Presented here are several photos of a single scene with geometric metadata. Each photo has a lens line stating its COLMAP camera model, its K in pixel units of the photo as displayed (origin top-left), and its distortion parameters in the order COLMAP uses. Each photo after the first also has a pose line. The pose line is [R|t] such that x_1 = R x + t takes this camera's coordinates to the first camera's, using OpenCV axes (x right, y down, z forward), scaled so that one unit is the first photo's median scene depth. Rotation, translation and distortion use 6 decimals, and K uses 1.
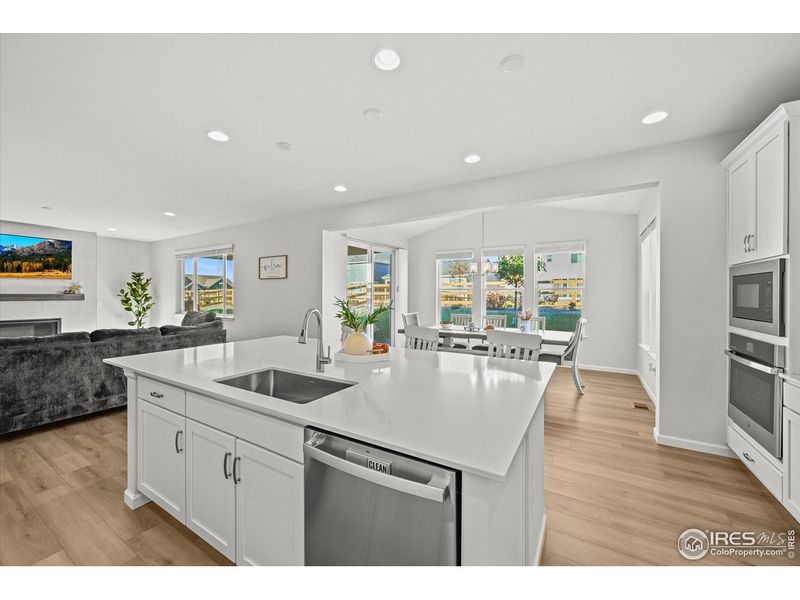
lens RADIAL K [[311.8, 0, 399.4], [0, 311.8, 295.7], [0, 0, 1]] dist [0.003055, 0.000465]
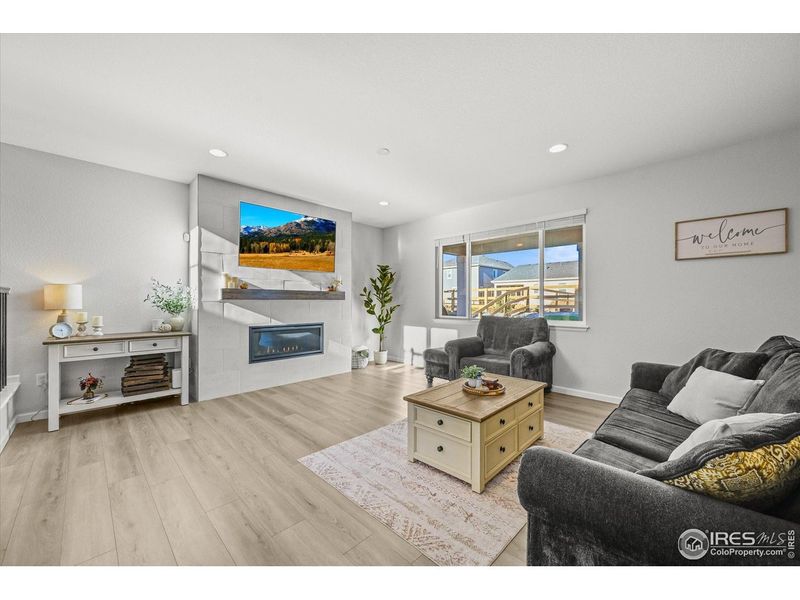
lens RADIAL K [[311.8, 0, 400.5], [0, 311.8, 303.1], [0, 0, 1]] dist [0.003055, 0.000465]
pose [[0.974264, 0.000263, -0.225409, -0.703912], [0.000414, 0.999996, 0.002959, 0.020124], [0.225409, -0.002976, 0.974260, 0.289641]]
